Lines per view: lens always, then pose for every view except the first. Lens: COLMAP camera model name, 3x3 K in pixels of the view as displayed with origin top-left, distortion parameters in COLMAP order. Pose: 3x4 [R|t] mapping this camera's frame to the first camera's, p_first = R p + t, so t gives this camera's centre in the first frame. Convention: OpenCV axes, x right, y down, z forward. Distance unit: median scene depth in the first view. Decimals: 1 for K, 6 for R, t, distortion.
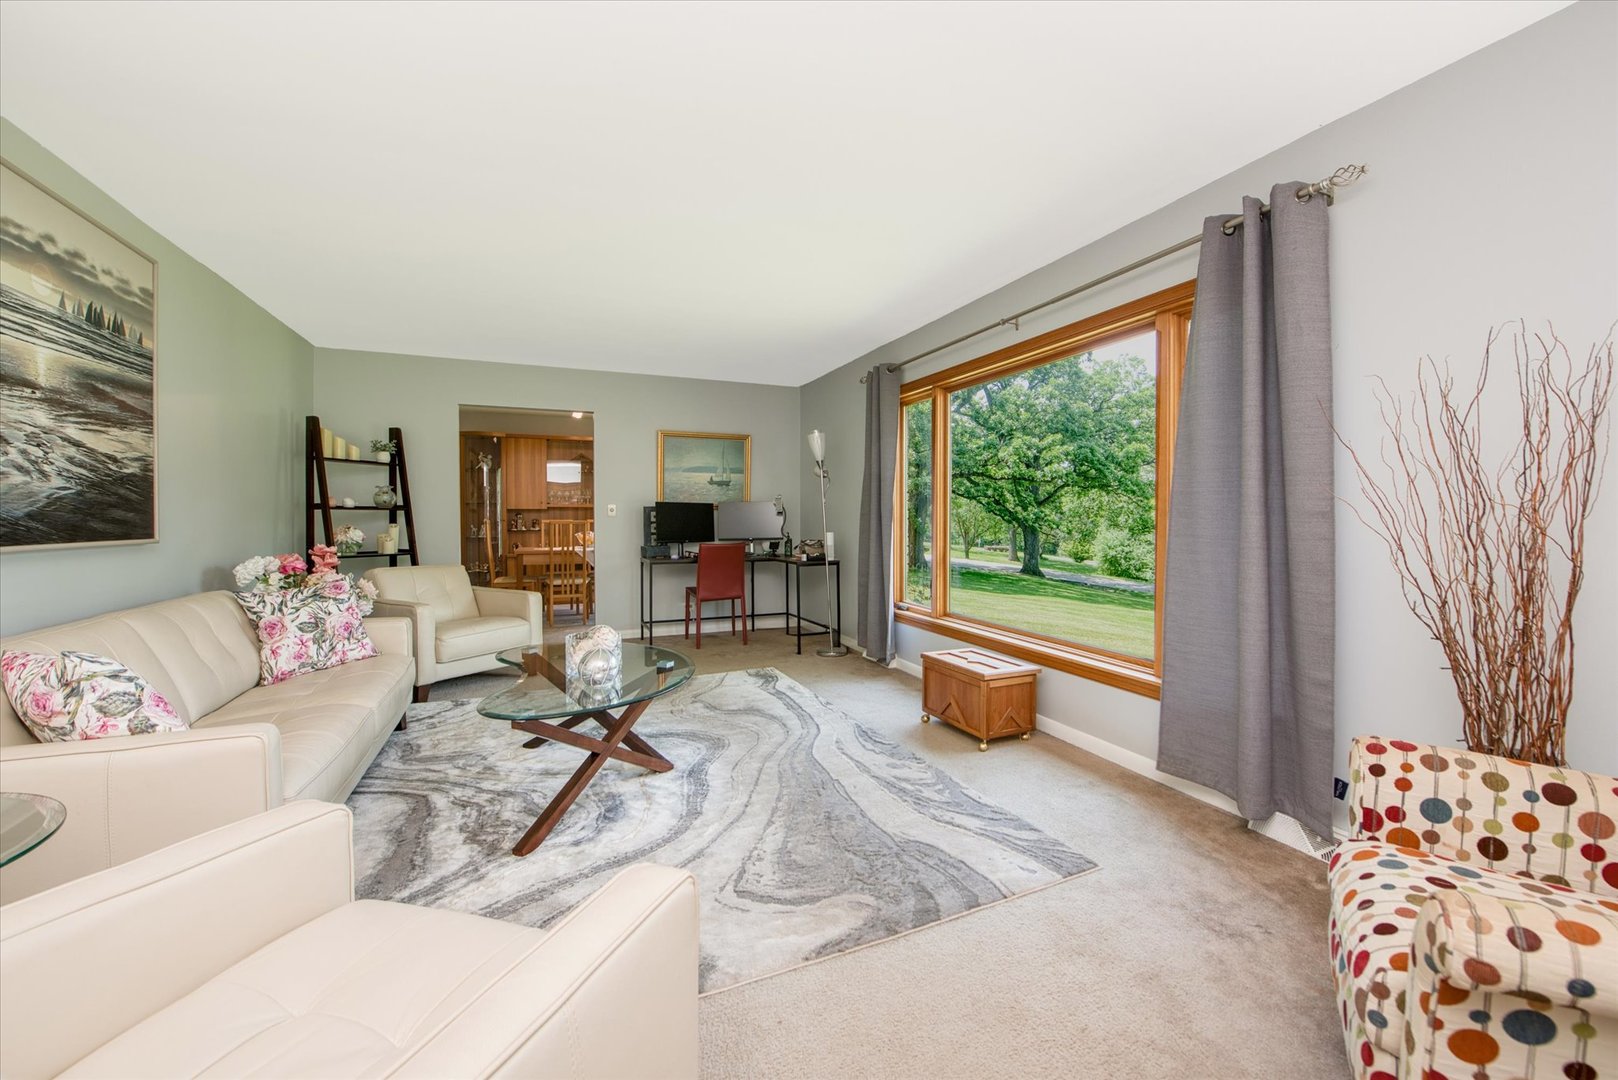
lens RADIAL K [[706.6, 0, 812.8], [0, 706.6, 529.2], [0, 0, 1]] dist [-0.015350, -0.000183]
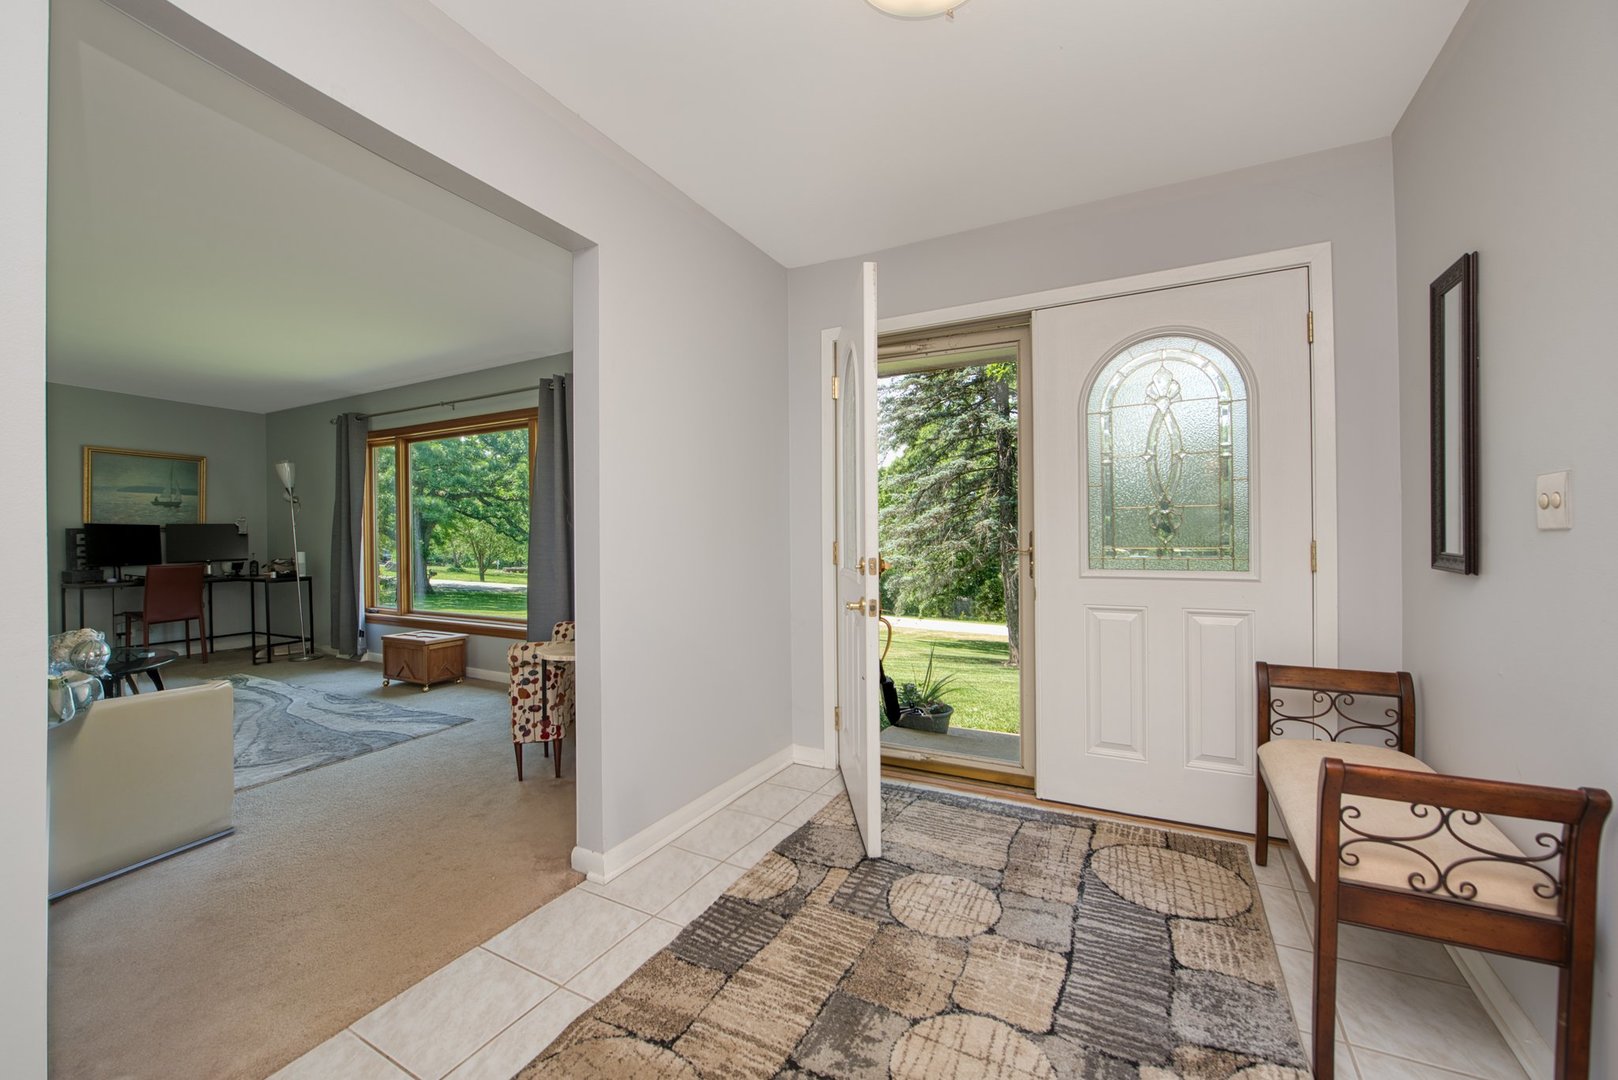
lens RADIAL K [[692.9, 0, 815.5], [0, 692.9, 545.9], [0, 0, 1]] dist [-0.000969, -0.023055]
pose [[0.788739, -0.012571, 0.614600, -0.004184], [0.015559, 0.999879, 0.000483, 0.013016], [-0.614532, 0.009182, 0.788839, -0.654935]]
